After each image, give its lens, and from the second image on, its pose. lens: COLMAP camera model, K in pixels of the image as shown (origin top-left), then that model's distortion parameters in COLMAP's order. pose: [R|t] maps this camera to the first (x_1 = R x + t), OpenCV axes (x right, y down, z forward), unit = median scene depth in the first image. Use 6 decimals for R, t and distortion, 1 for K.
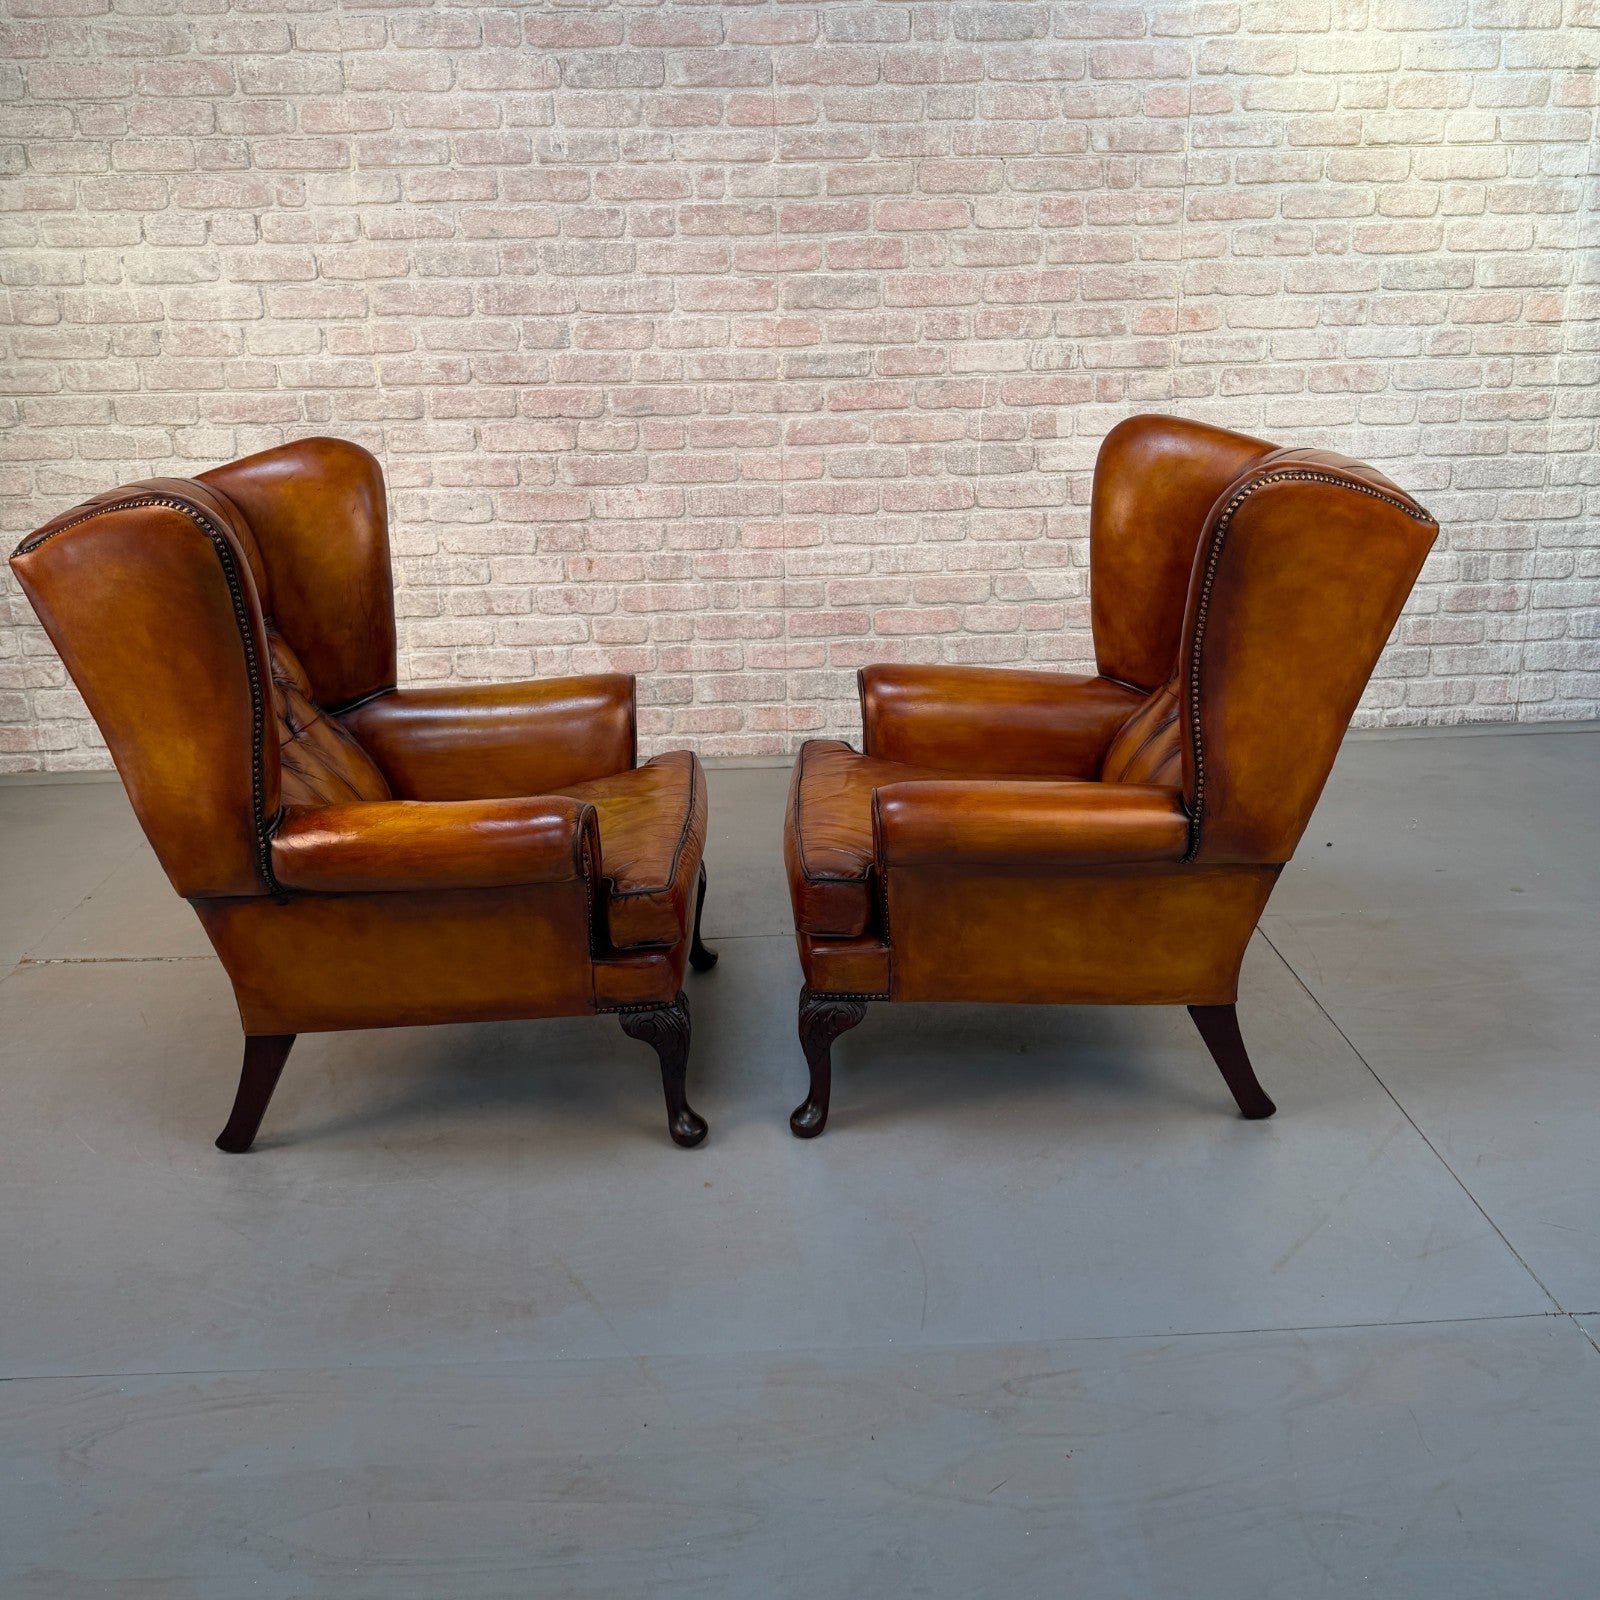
lens RADIAL K [[1514.6, 0, 803.2], [0, 1514.6, 793.7], [0, 0, 1]] dist [0.167517, -0.356323]
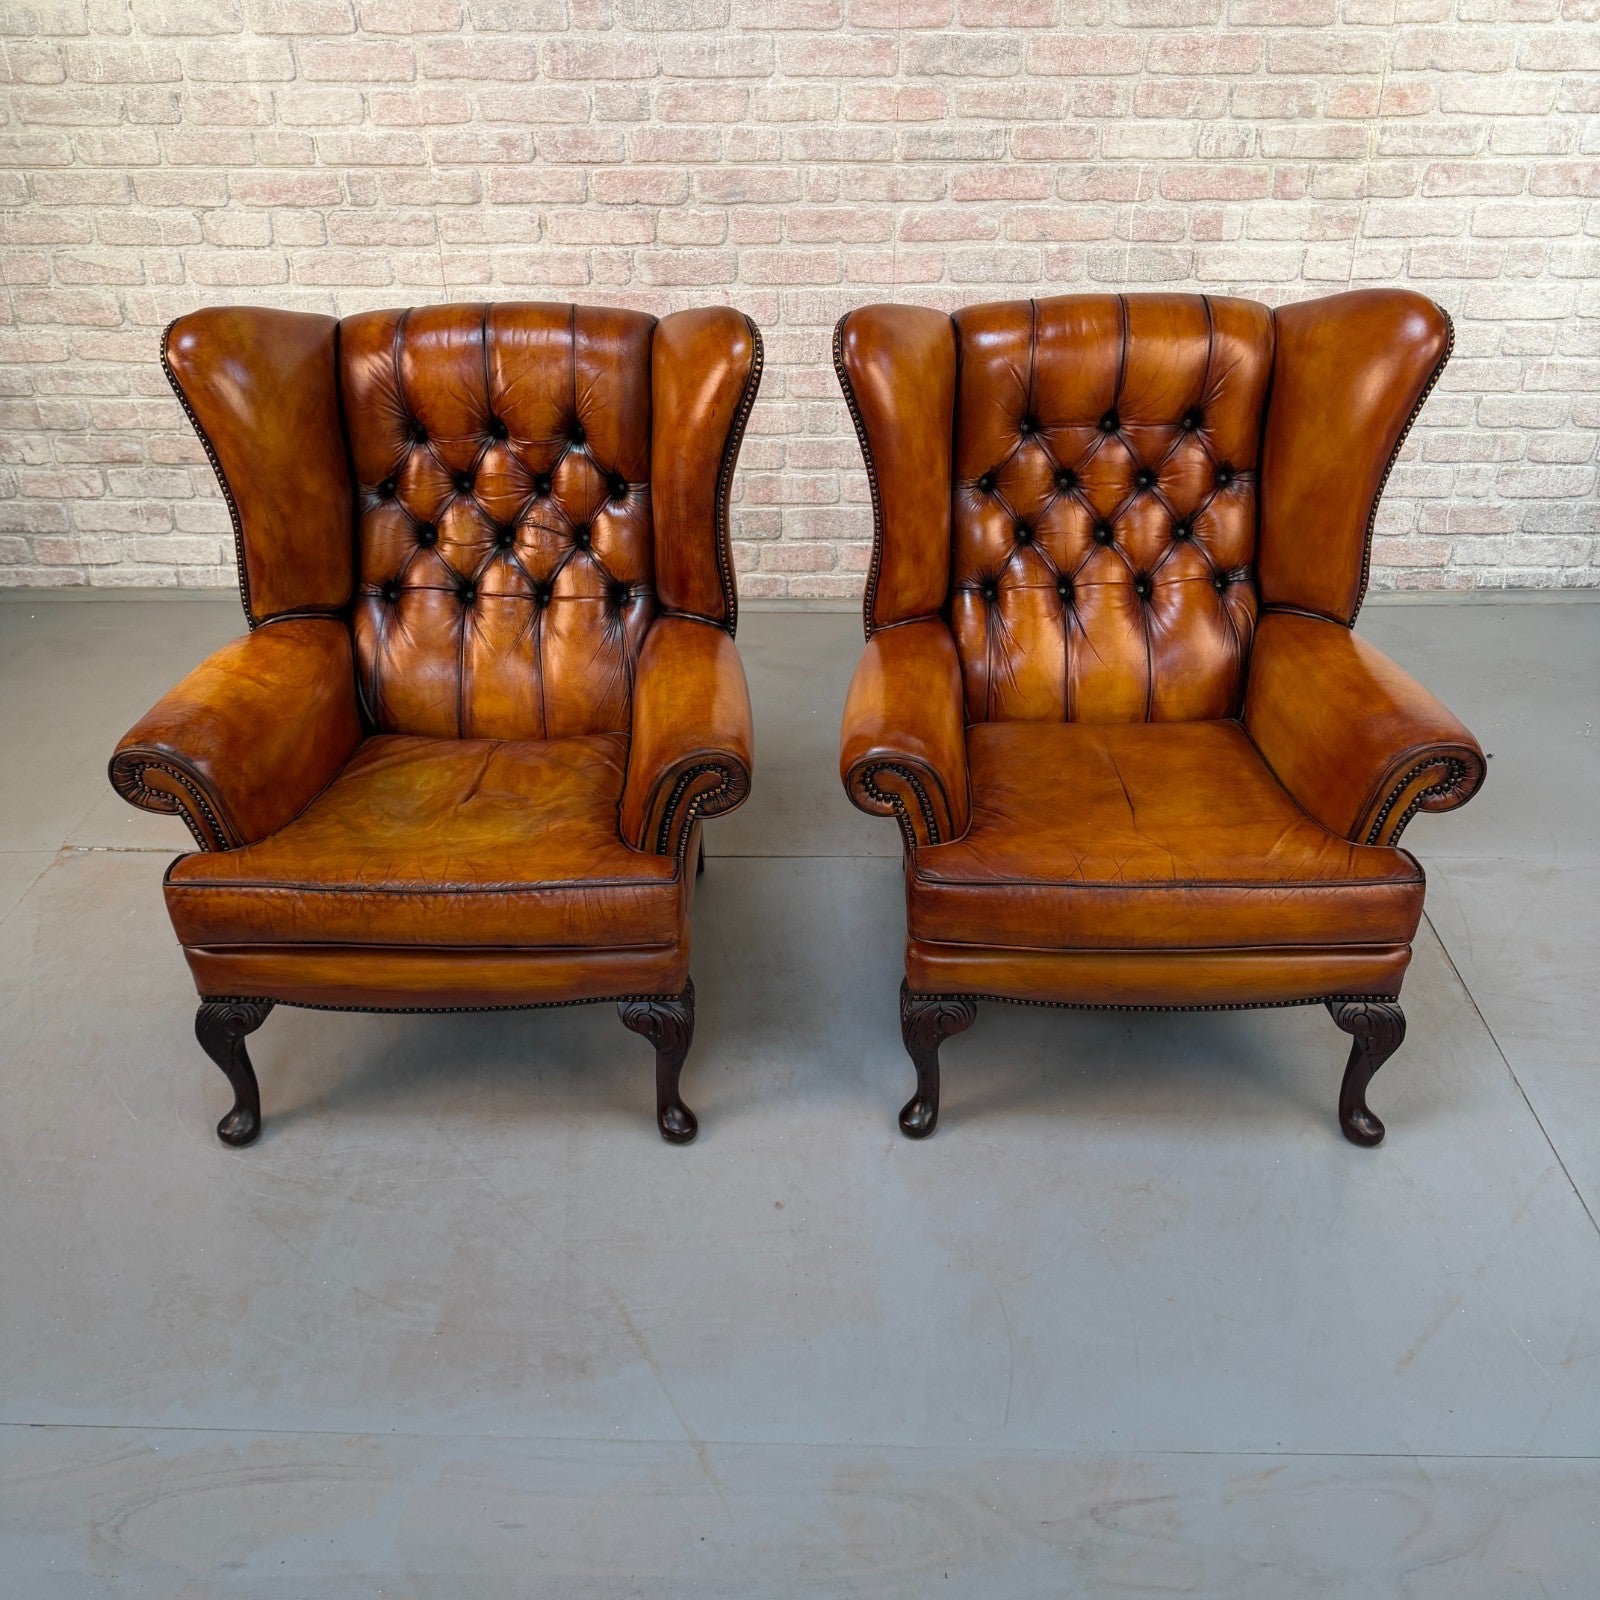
lens RADIAL K [[1540.8, 0, 807.8], [0, 1540.8, 826.2], [0, 0, 1]] dist [0.004623, -0.008054]
pose [[0.997794, 0.045406, -0.048437, -0.006283], [-0.033368, 0.973699, 0.225383, -0.106434], [0.057397, -0.223269, 0.973065, 0.091323]]
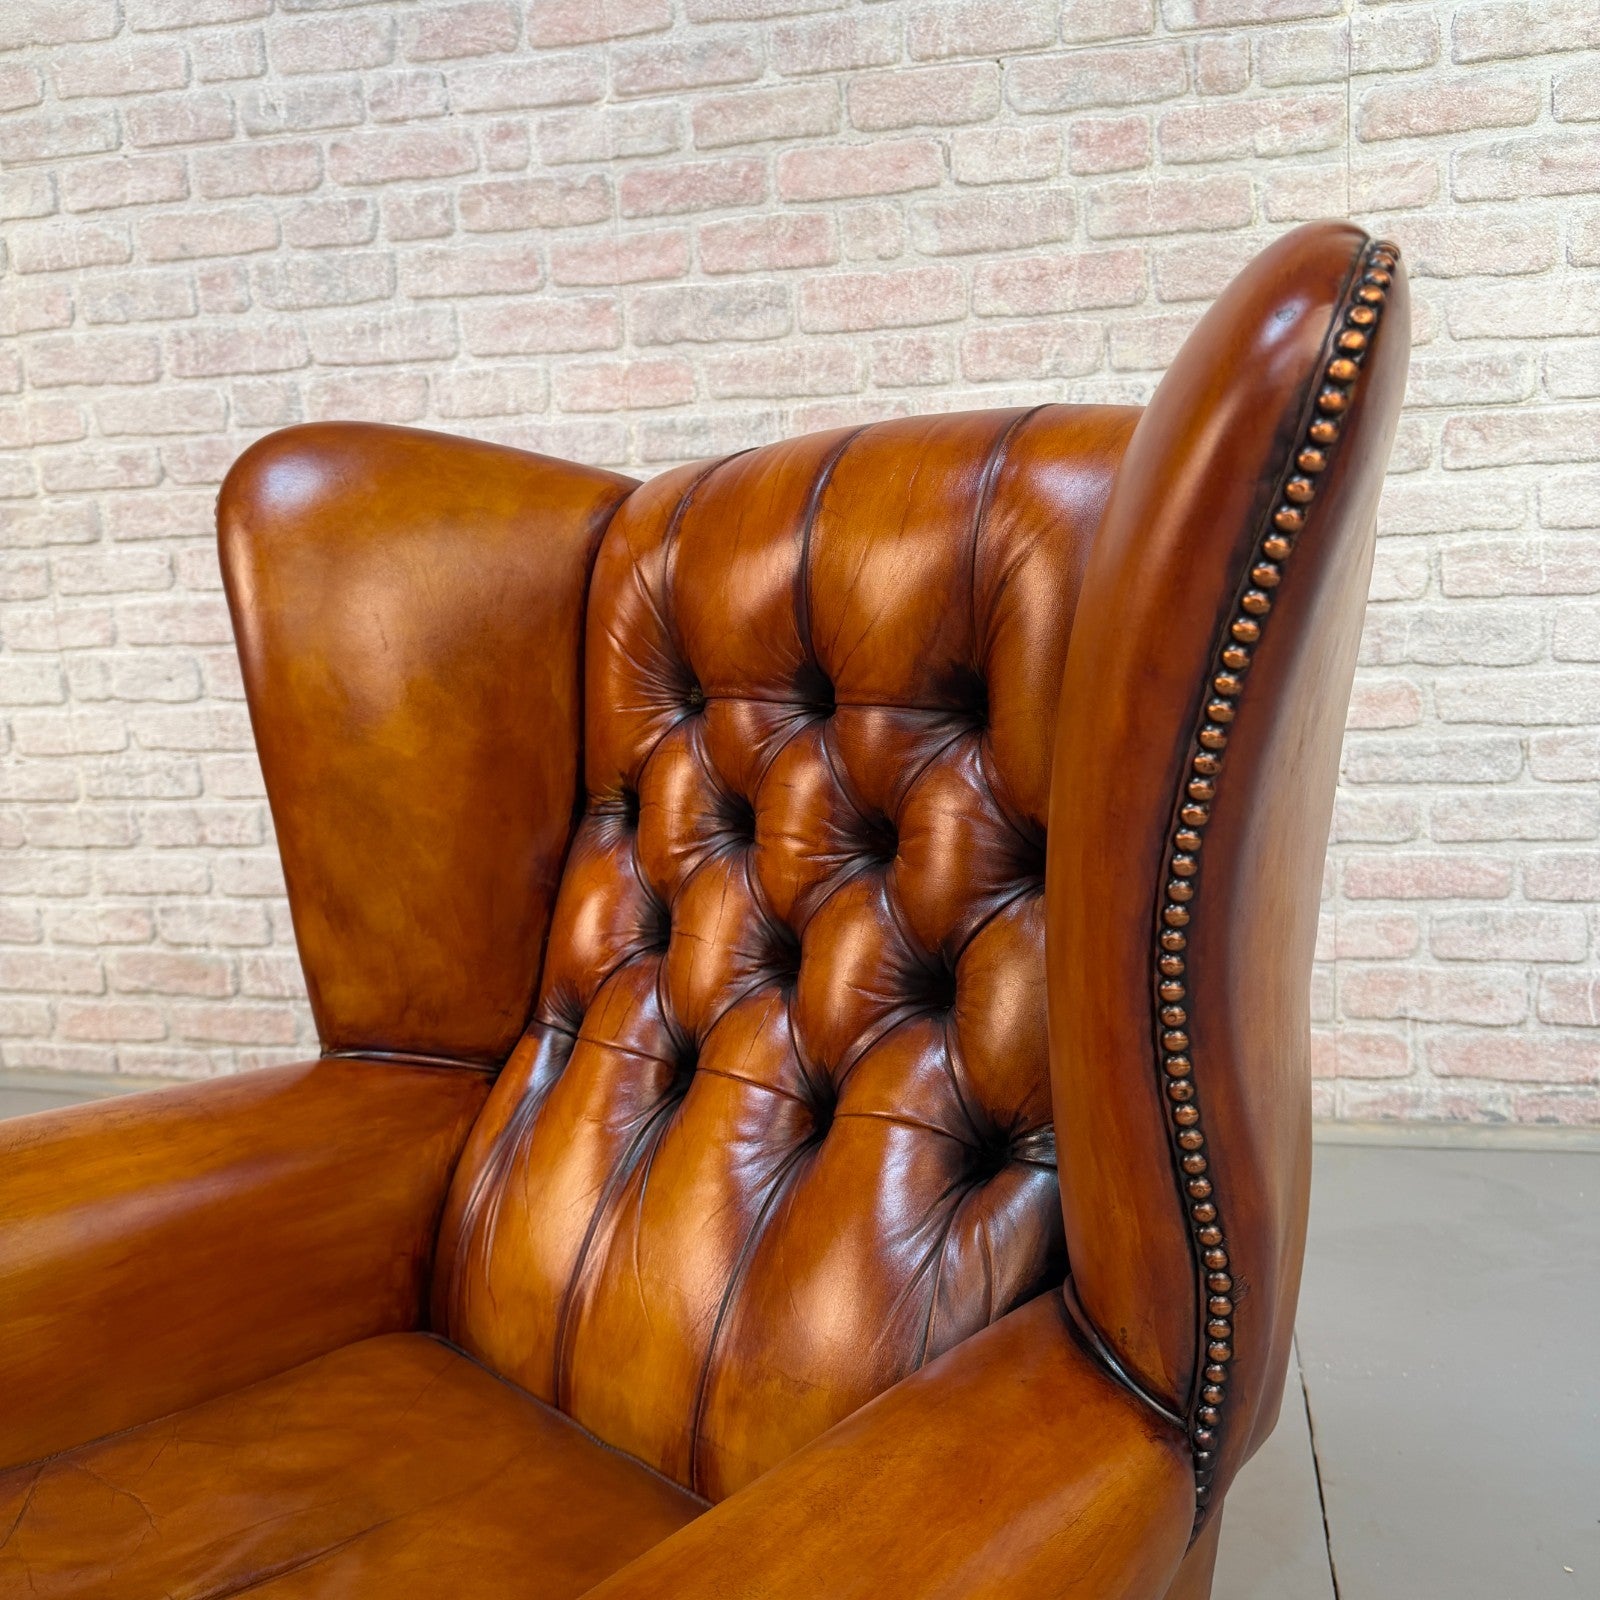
lens RADIAL K [[1531.0, 0, 809.1], [0, 1531.0, 793.7], [0, 0, 1]] dist [0.009357, -0.022475]
pose [[0.964995, 0.020538, -0.261464, 0.209816], [-0.056764, 0.989654, -0.131766, -0.074036], [0.256052, 0.141995, 0.956177, 0.487619]]
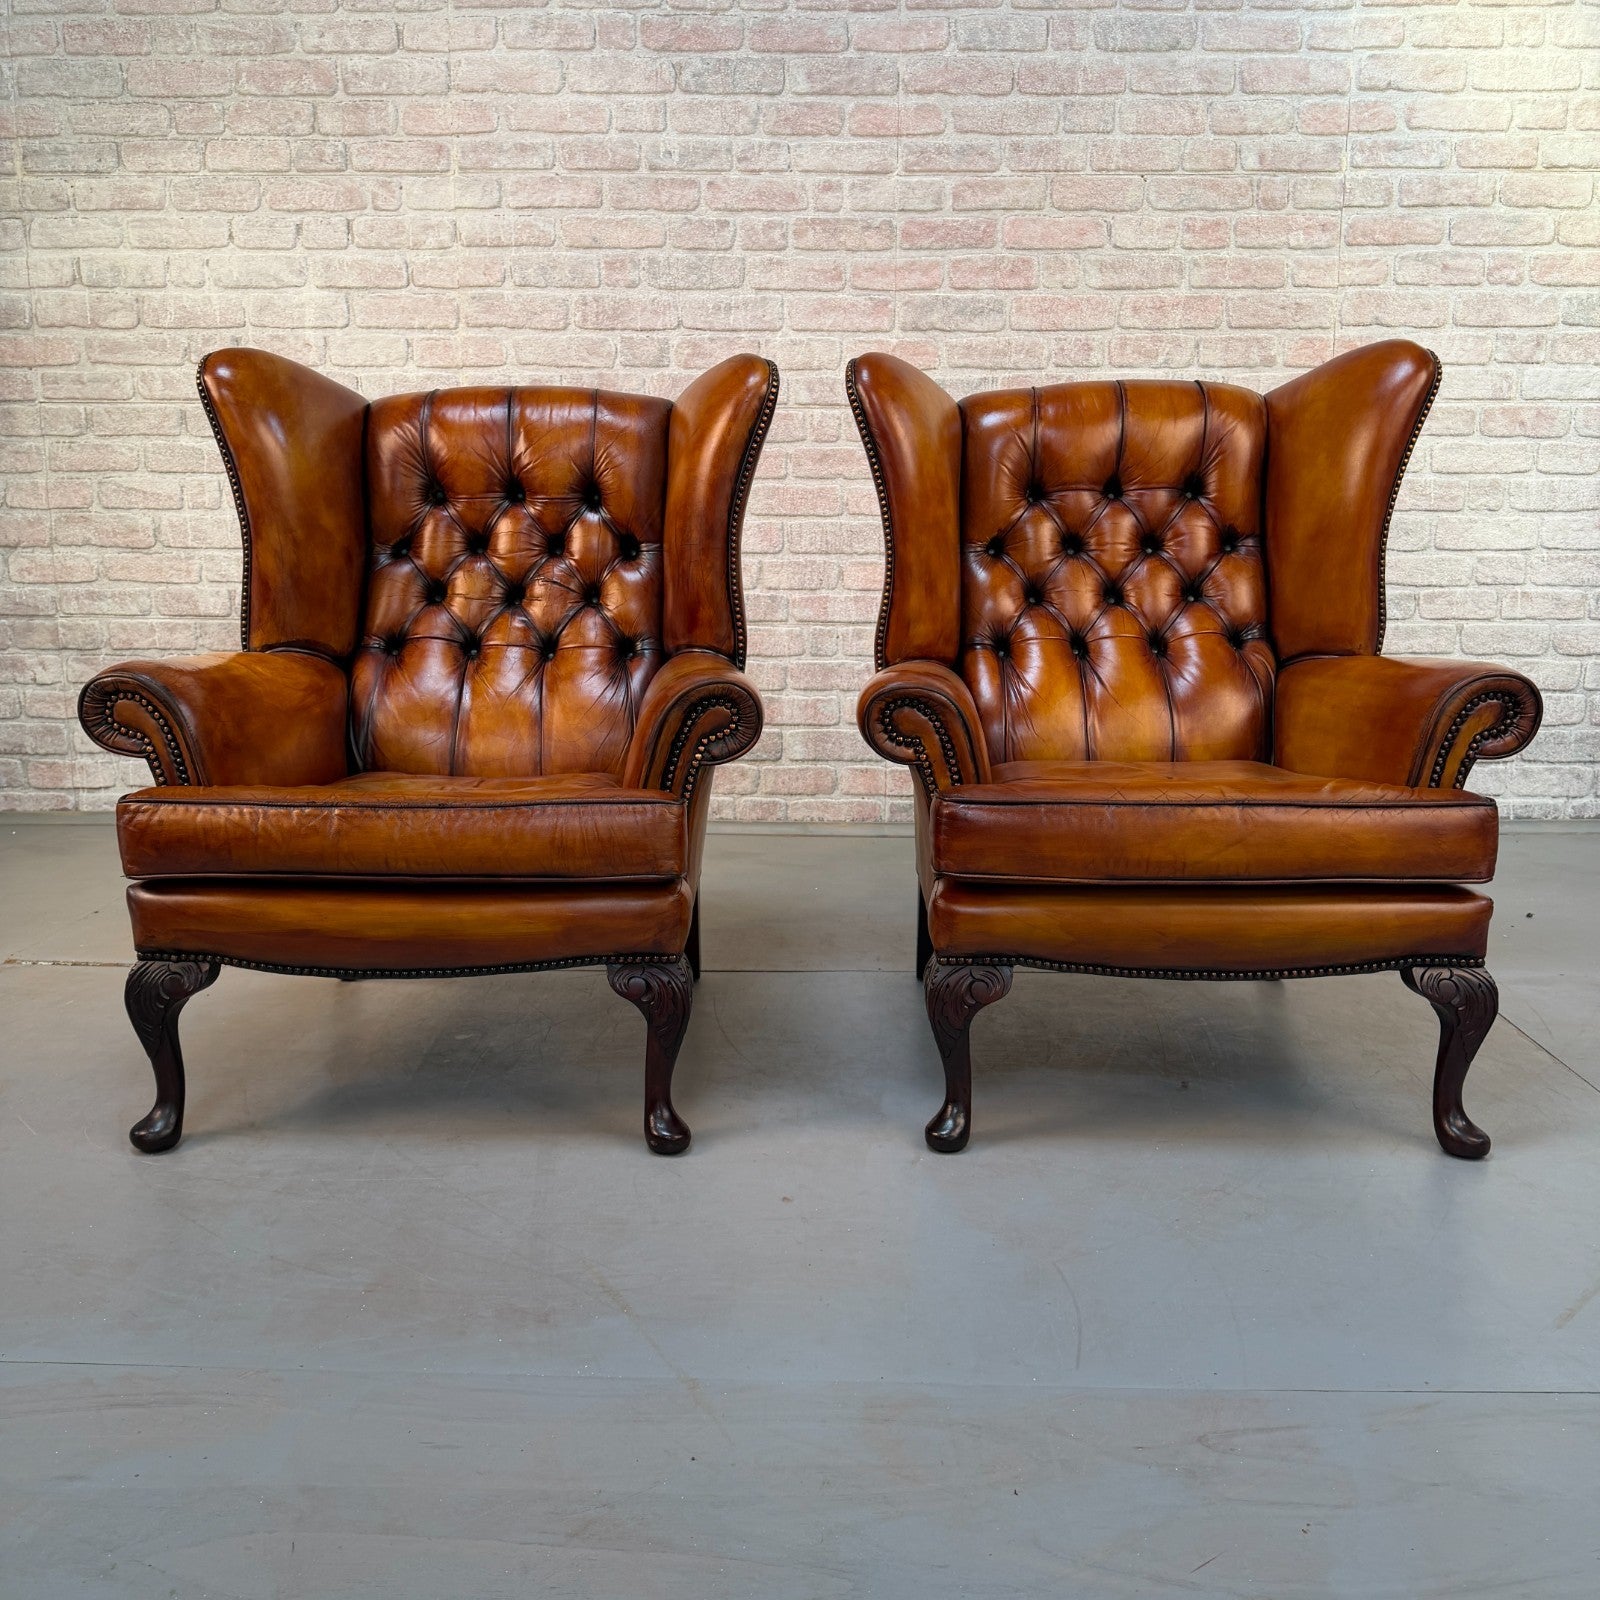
lens RADIAL K [[1523.5, 0, 799.7], [0, 1523.5, 810.2], [0, 0, 1]] dist [0.086442, -0.159105]
pose [[0.997793, 0.035141, -0.056334, -0.011318], [-0.042483, 0.989944, -0.134929, 0.098621], [0.051026, 0.137024, 0.989253, 0.123340]]
